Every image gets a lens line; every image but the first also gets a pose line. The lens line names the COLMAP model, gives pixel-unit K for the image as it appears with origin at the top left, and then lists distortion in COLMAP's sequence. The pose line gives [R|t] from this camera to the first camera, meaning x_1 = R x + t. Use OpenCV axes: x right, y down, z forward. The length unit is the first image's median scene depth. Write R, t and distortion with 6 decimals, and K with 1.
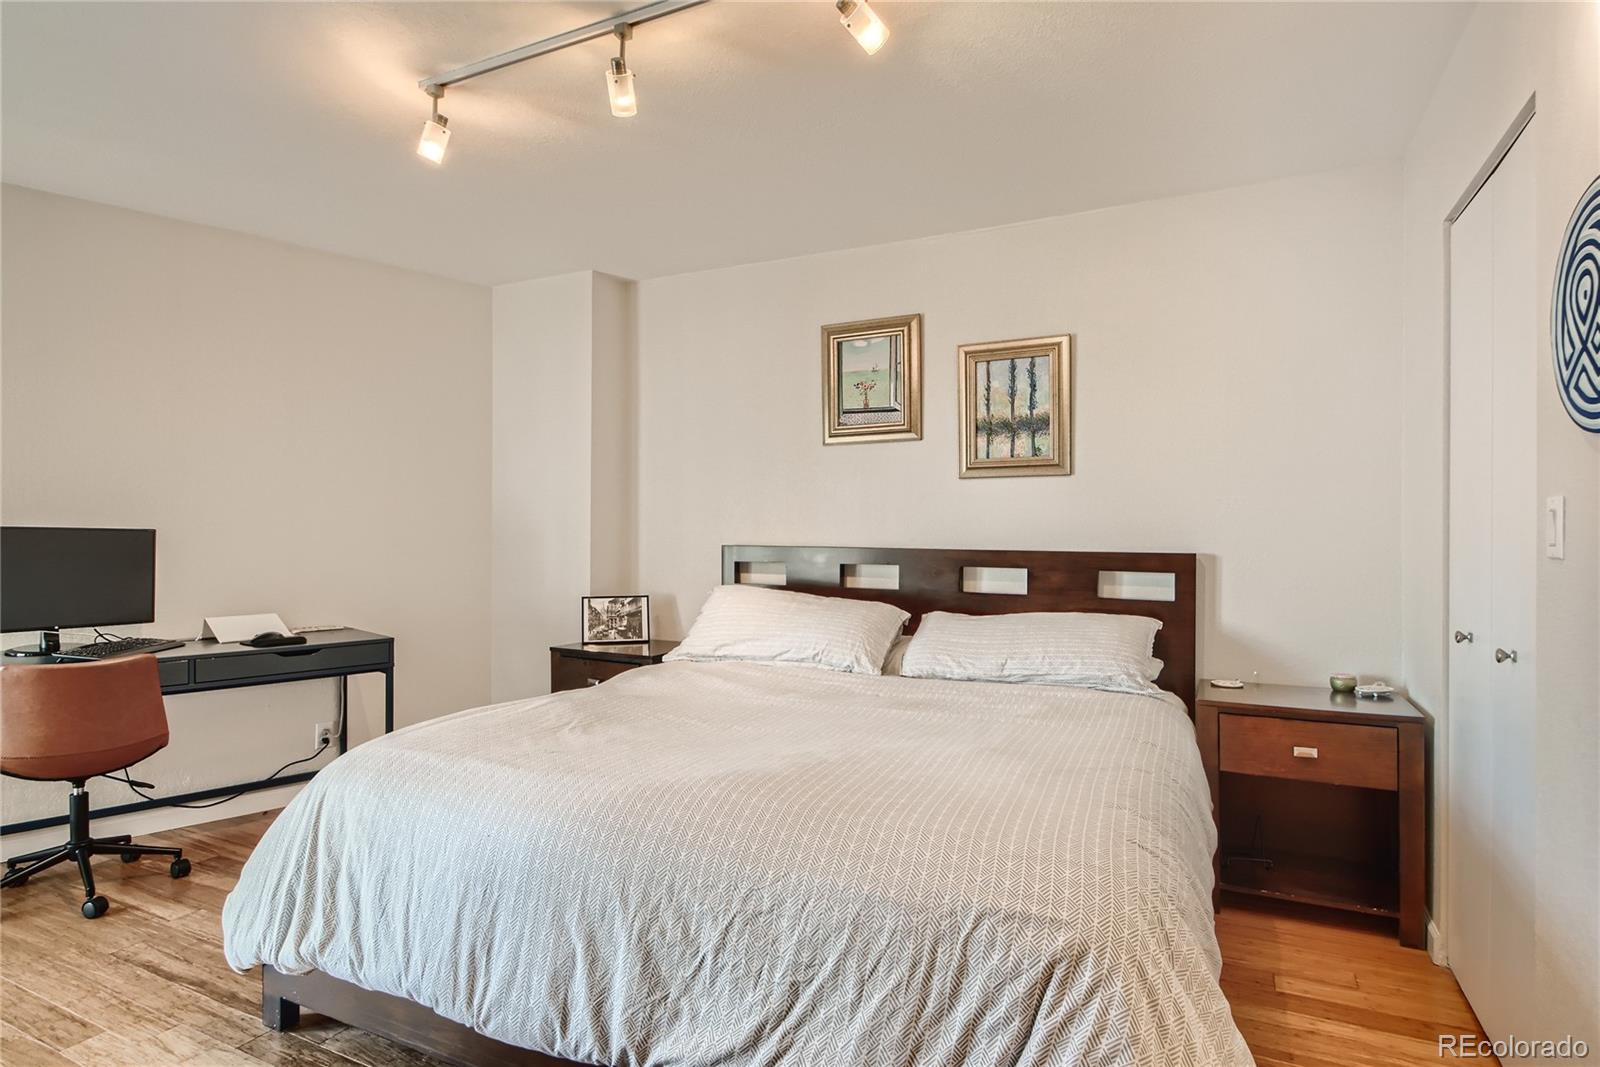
lens RADIAL K [[842.2, 0, 801.6], [0, 842.2, 532.0], [0, 0, 1]] dist [0.019035, -0.015031]
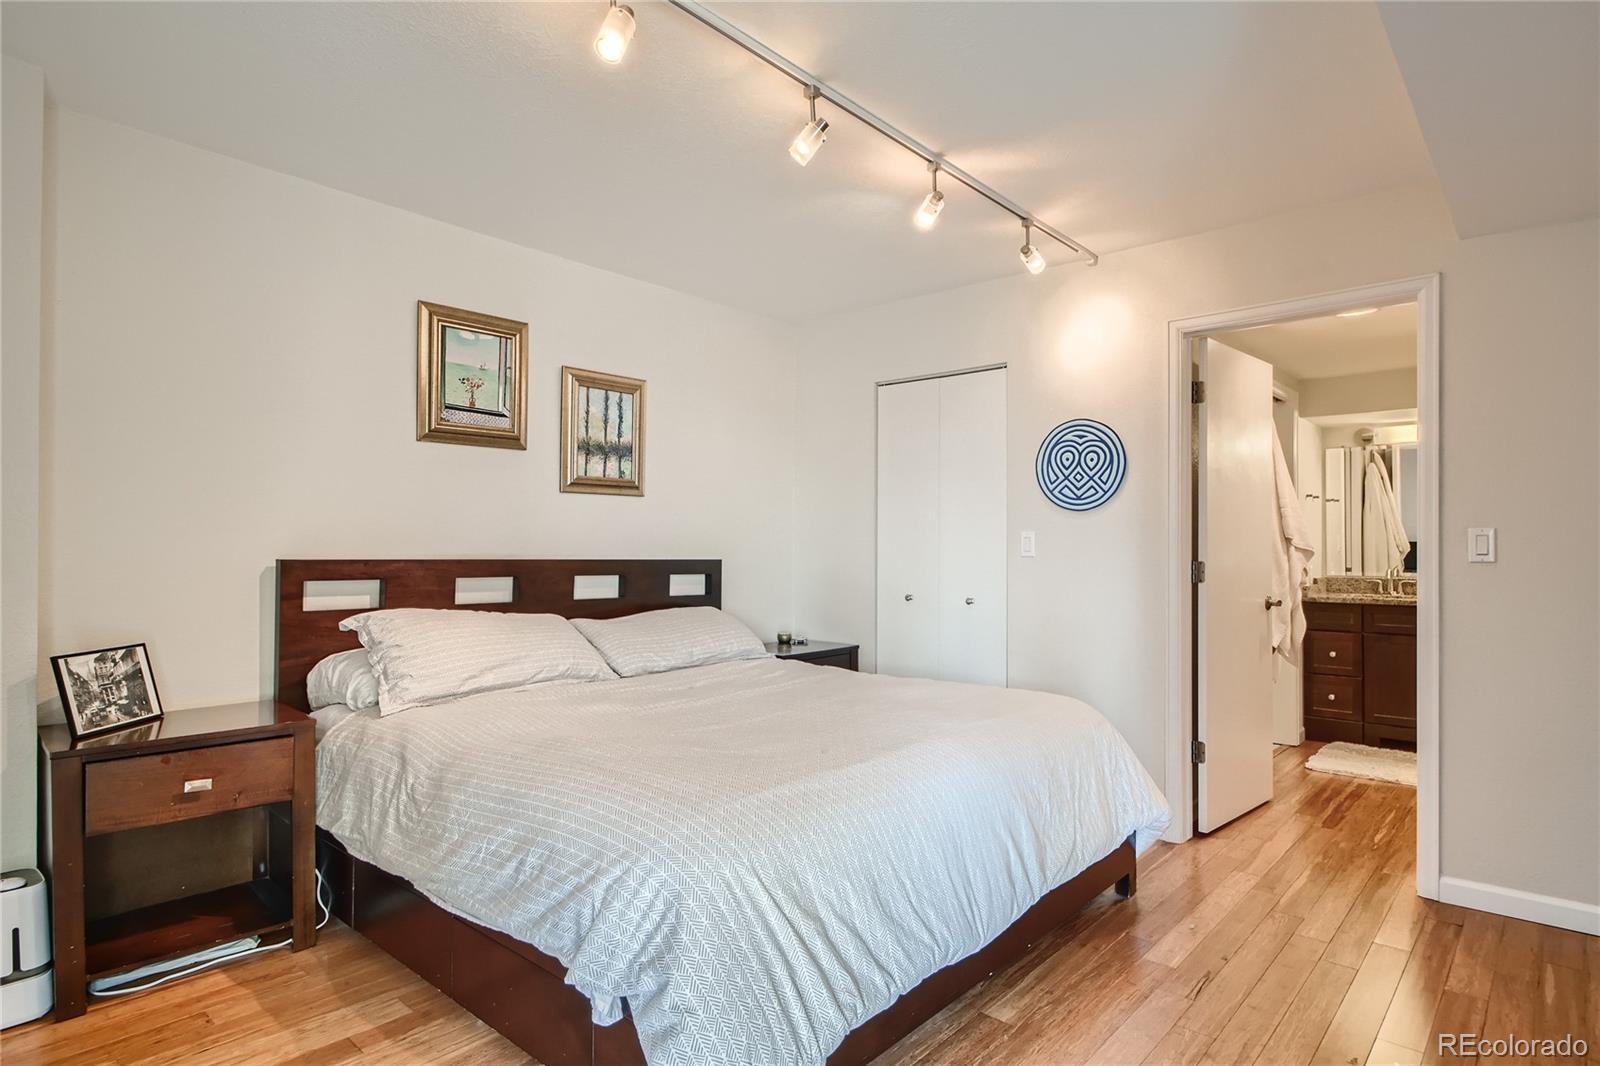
lens RADIAL K [[842.2, 0, 803.9], [0, 842.2, 537.9], [0, 0, 1]] dist [0.019035, -0.015031]
pose [[0.281181, 0.015971, 0.959522, -0.743287], [0.005226, 0.999821, -0.018173, 0.014070], [-0.959641, 0.010124, 0.281047, 0.424159]]
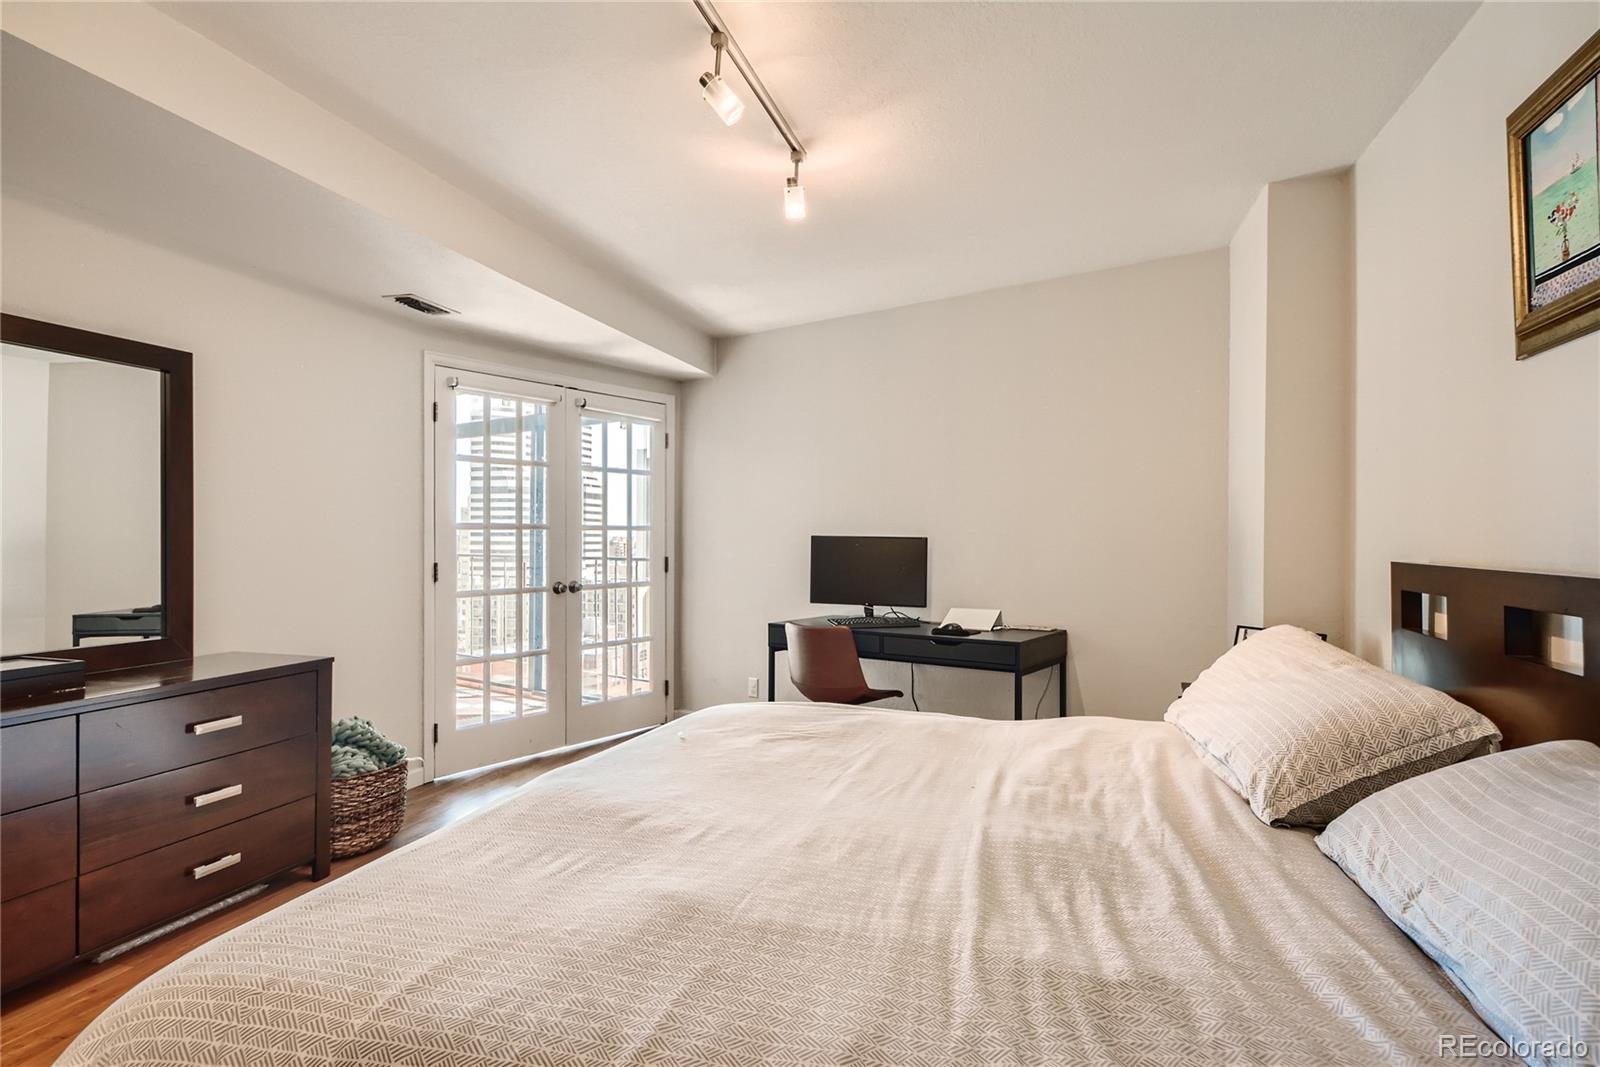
lens RADIAL K [[842.2, 0, 798.2], [0, 842.2, 535.9], [0, 0, 1]] dist [0.019035, -0.015031]
pose [[0.149413, -0.005553, -0.988759, 0.486623], [-0.001398, 0.999982, -0.005827, 0.002288], [0.988774, 0.002253, 0.149403, 0.565543]]
